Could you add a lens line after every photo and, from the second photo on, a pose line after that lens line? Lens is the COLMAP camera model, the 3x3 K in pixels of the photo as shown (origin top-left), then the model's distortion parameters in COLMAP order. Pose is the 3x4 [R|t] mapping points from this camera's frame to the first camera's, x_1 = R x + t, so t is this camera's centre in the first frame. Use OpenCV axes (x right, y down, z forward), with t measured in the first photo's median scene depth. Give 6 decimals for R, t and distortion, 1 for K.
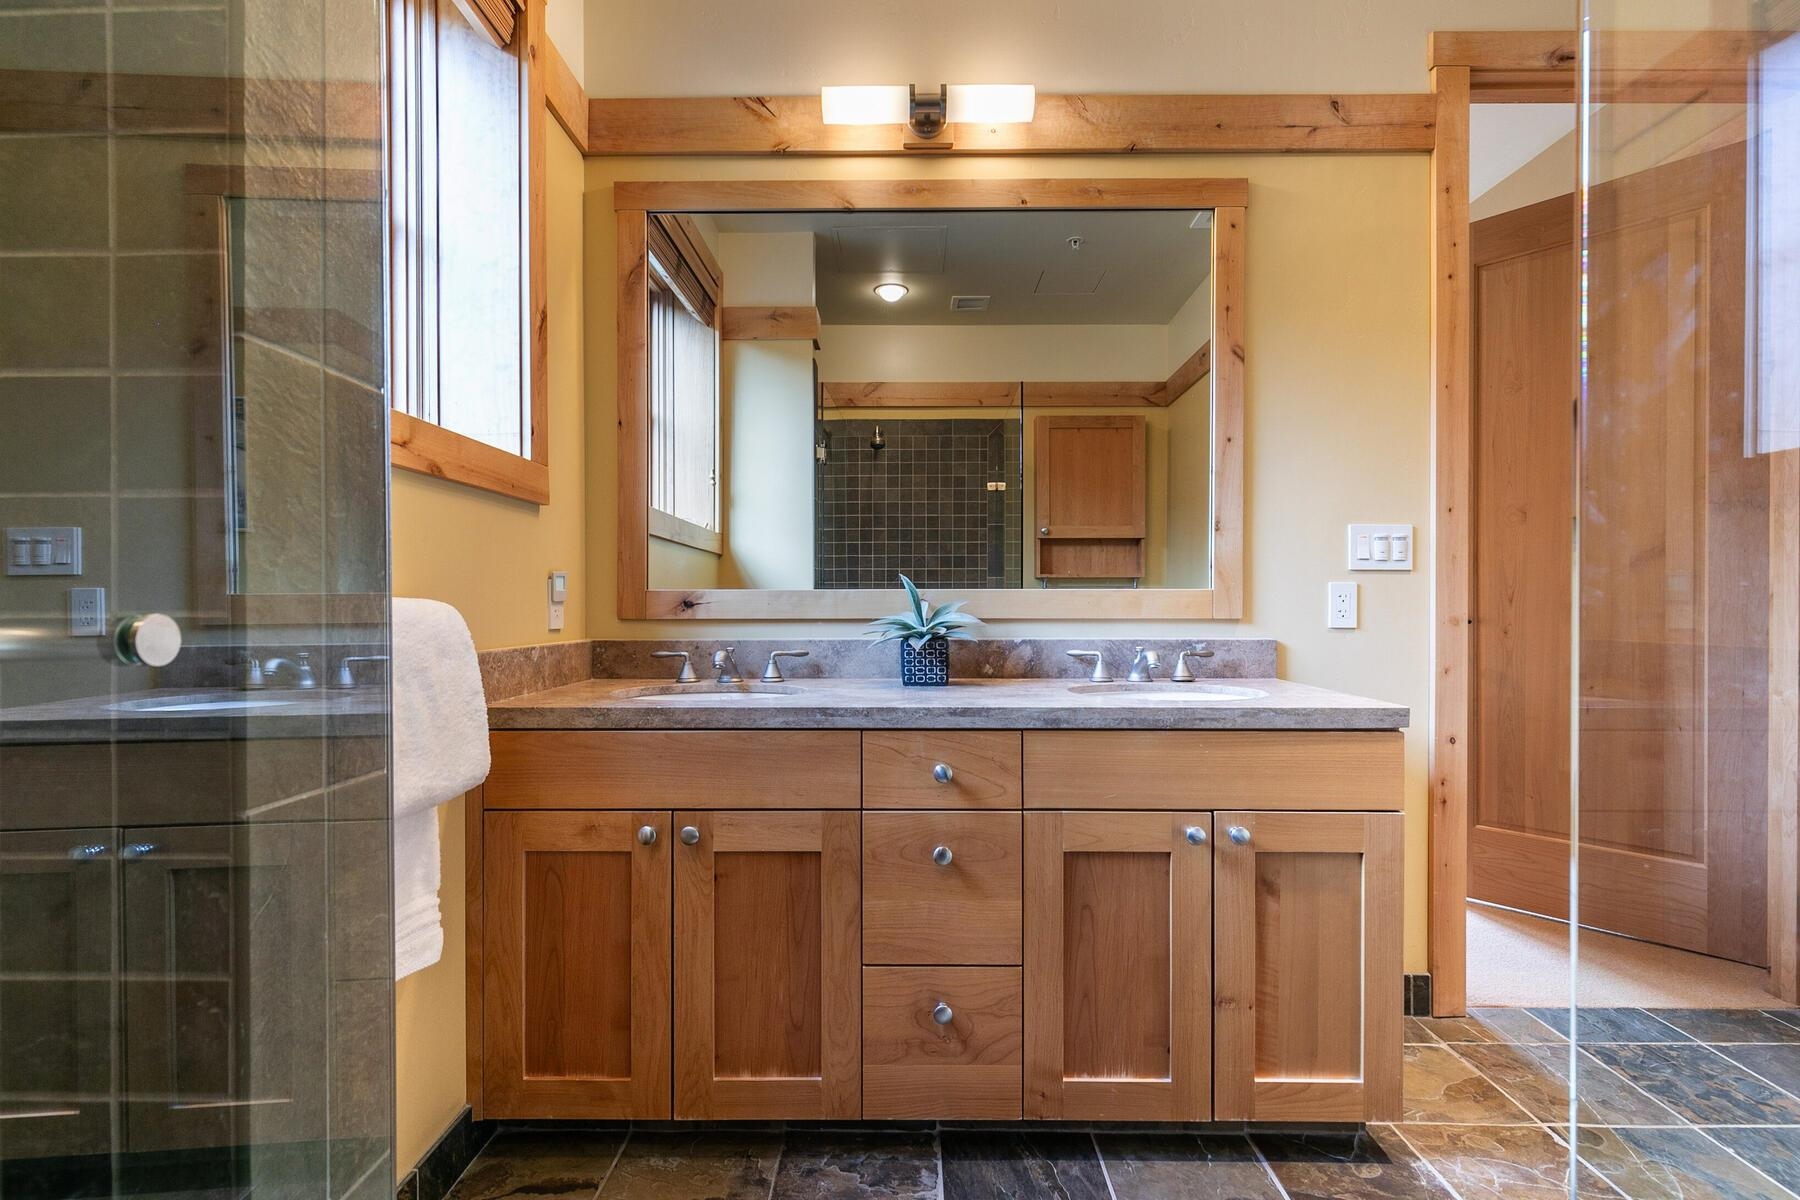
lens RADIAL K [[740.6, 0, 903.5], [0, 740.6, 637.3], [0, 0, 1]] dist [-0.000158, 0.000009]
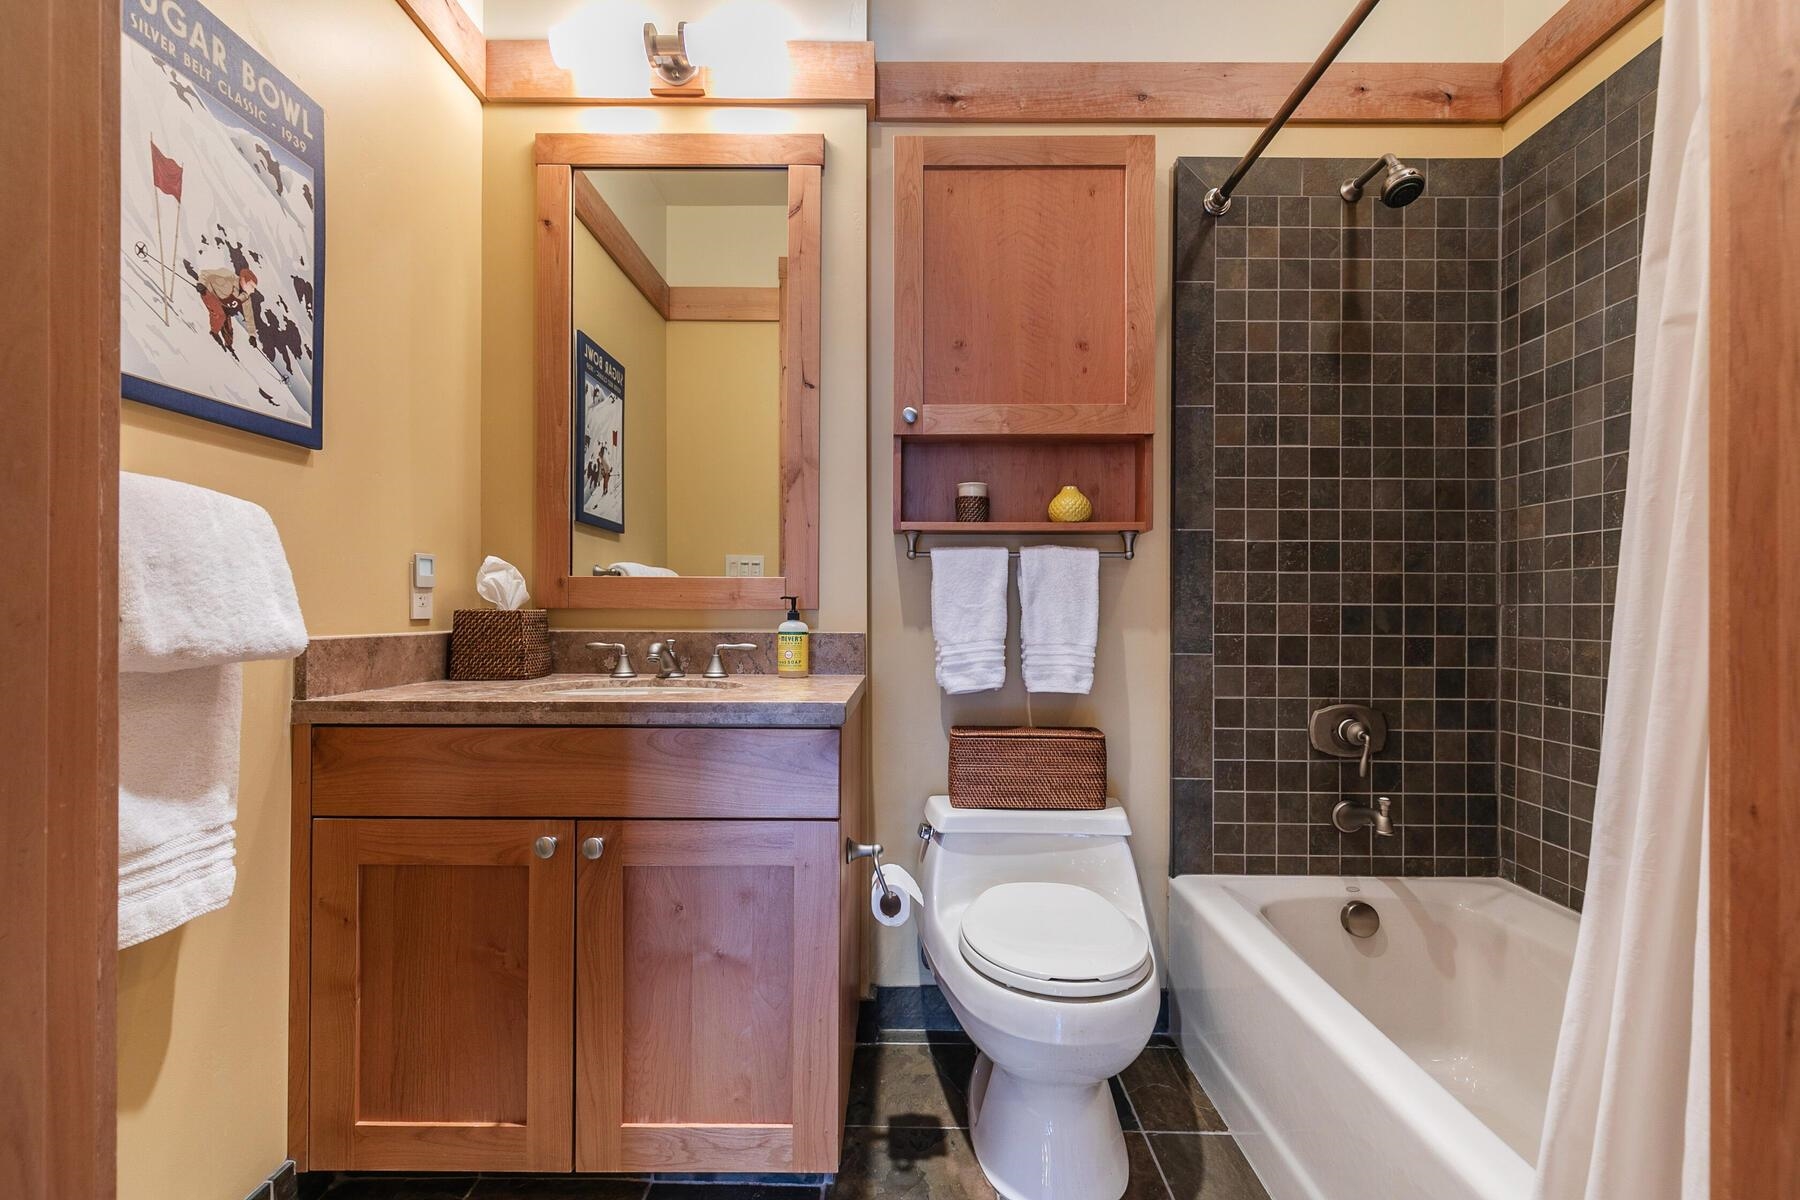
lens RADIAL K [[816.4, 0, 906.7], [0, 816.4, 607.7], [0, 0, 1]] dist [0.001655, 0.000320]
pose [[0.999889, 0.004473, 0.014185, 0.169685], [-0.004093, 0.999635, -0.026693, 0.000891], [-0.014299, 0.026632, 0.999543, -0.000827]]
